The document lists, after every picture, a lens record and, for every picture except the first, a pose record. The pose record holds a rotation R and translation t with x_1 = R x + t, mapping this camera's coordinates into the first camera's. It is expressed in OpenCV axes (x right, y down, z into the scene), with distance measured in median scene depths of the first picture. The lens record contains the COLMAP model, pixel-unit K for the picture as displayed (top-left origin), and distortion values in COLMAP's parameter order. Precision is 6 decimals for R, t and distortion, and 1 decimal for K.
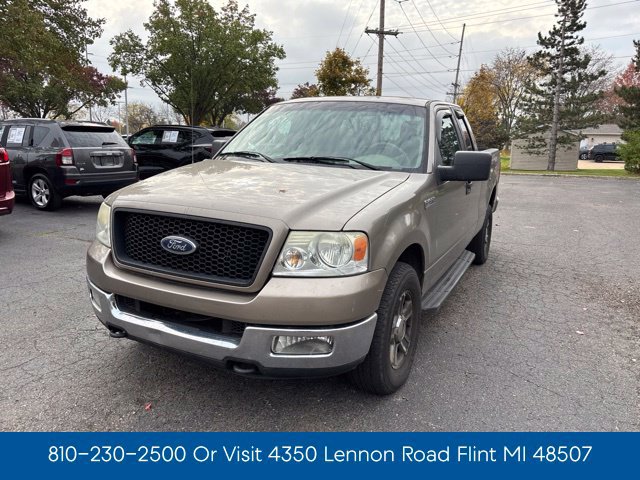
lens RADIAL K [[484.9, 0, 325.3], [0, 484.9, 240.9], [0, 0, 1]] dist [0.046946, -0.056060]
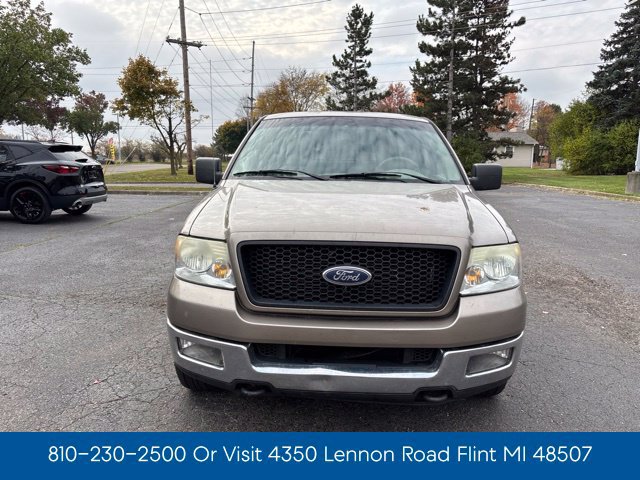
lens RADIAL K [[484.9, 0, 327.0], [0, 484.9, 237.7], [0, 0, 1]] dist [0.046946, -0.056060]
pose [[0.912435, -0.085203, 0.400252, -0.057191], [0.097351, 0.995199, -0.010075, -0.004625], [-0.397472, 0.048158, 0.916350, 0.015768]]
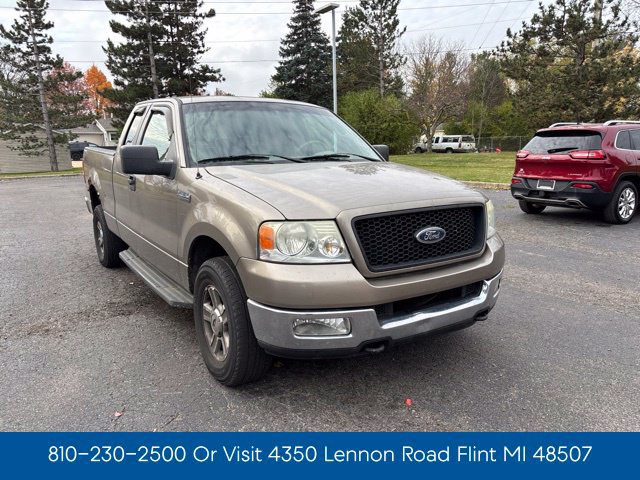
lens RADIAL K [[484.9, 0, 319.6], [0, 484.9, 238.8], [0, 0, 1]] dist [0.046946, -0.056060]
pose [[0.511843, -0.199282, 0.835645, -0.112068], [0.201265, 0.973468, 0.108871, -0.012729], [-0.835170, 0.112461, 0.538372, 0.051529]]
